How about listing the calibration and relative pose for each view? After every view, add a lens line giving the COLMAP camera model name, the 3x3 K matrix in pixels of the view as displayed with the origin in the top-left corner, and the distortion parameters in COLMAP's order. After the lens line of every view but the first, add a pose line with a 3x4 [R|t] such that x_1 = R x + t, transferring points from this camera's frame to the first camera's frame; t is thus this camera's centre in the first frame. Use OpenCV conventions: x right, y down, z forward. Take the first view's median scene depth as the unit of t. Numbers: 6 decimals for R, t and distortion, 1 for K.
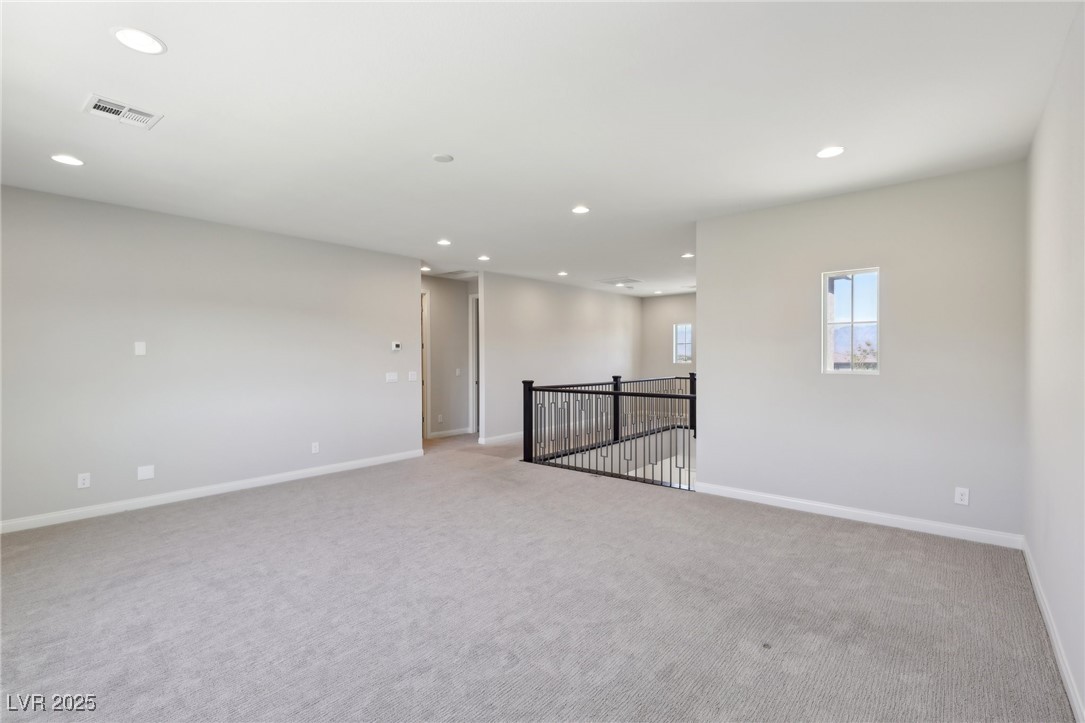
lens RADIAL K [[512.1, 0, 568.7], [0, 512.1, 360.9], [0, 0, 1]] dist [0.001001, 0.000107]
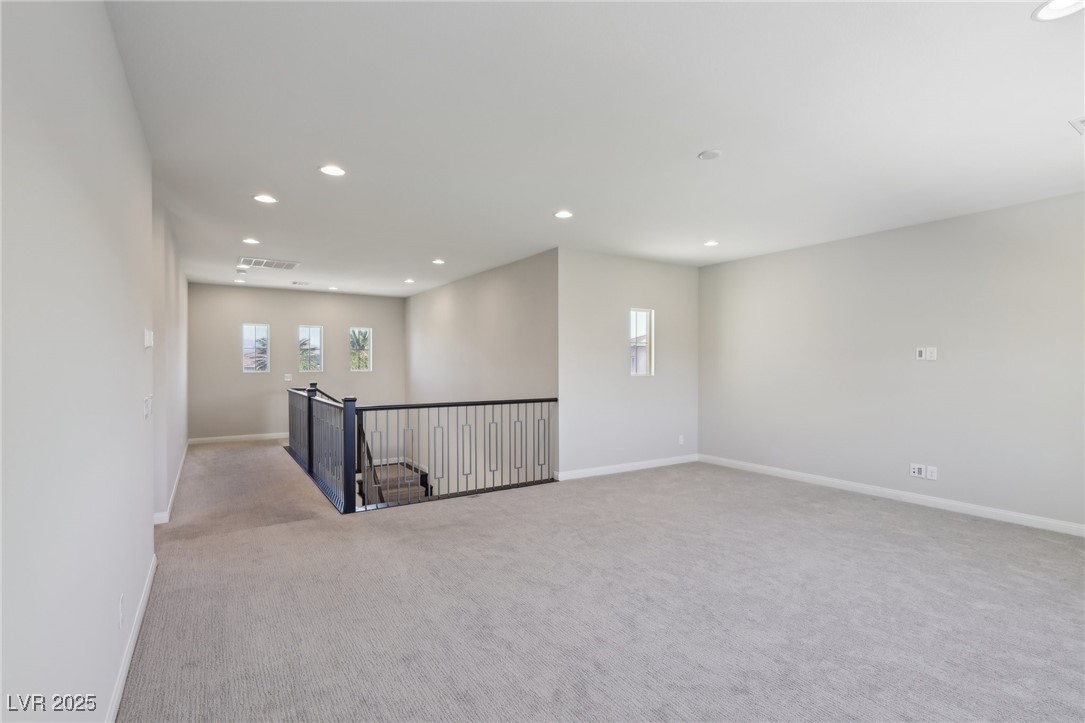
lens RADIAL K [[505.4, 0, 545.0], [0, 505.4, 352.9], [0, 0, 1]] dist [0.001136, -0.000019]
pose [[0.322002, 0.019631, 0.946536, -0.823859], [0.009154, 0.999674, -0.023847, -0.005826], [-0.946695, 0.016343, 0.321717, 0.649778]]
